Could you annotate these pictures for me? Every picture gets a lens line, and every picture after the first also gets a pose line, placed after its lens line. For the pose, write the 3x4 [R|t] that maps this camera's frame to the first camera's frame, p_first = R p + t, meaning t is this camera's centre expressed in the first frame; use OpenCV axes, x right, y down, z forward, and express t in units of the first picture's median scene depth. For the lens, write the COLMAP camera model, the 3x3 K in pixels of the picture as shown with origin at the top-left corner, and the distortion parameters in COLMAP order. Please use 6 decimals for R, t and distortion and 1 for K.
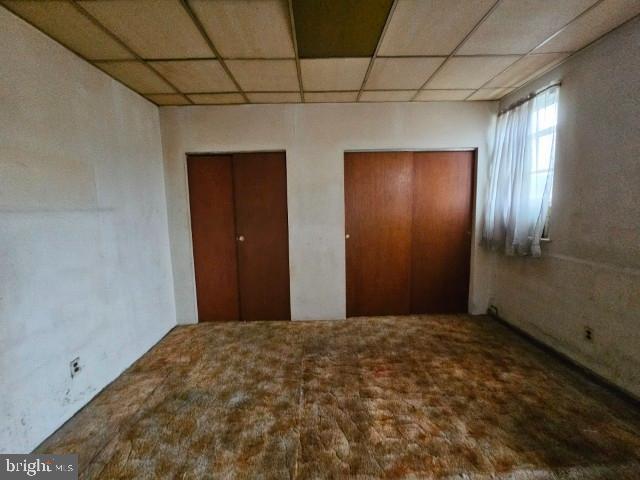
lens RADIAL K [[266.5, 0, 320.0], [0, 266.5, 240.0], [0, 0, 1]] dist [-0.001081, 0.000005]
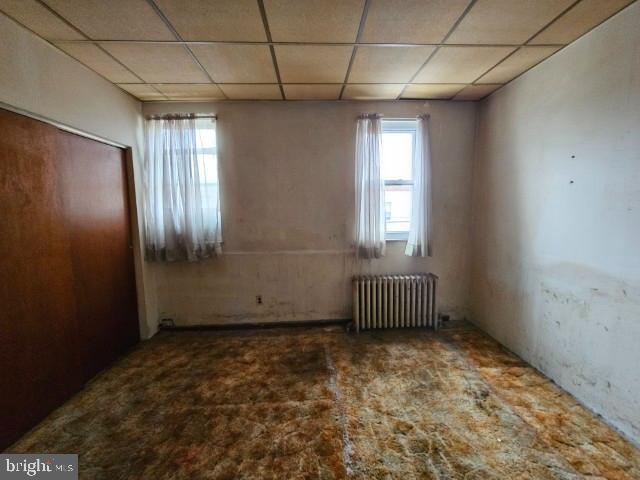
lens RADIAL K [[266.5, 0, 320.0], [0, 266.5, 240.0], [0, 0, 1]] dist [-0.001081, 0.000005]
pose [[-0.035158, -0.093967, 0.994954, -0.380658], [0.138844, 0.985456, 0.097976, -0.063476], [-0.989690, 0.141588, -0.021600, 0.558847]]
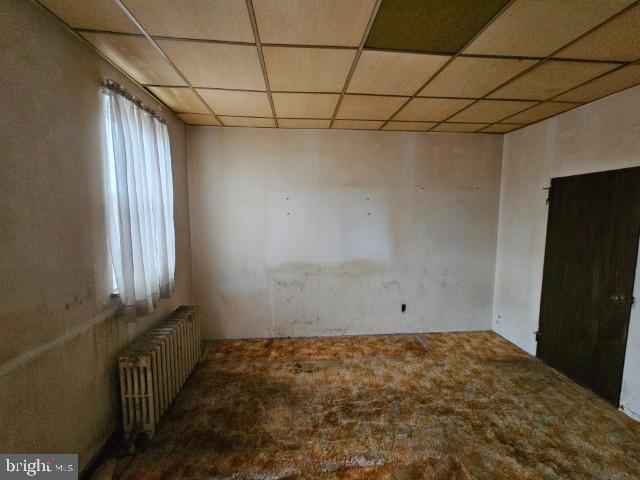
lens RADIAL K [[264.1, 0, 320.0], [0, 264.1, 240.0], [0, 0, 1]] dist [-0.000333, -0.000013]
pose [[-0.995611, 0.031640, -0.088077, 0.361933], [0.010977, 0.974101, 0.225849, -0.216933], [0.092942, 0.223891, -0.970172, 1.081209]]
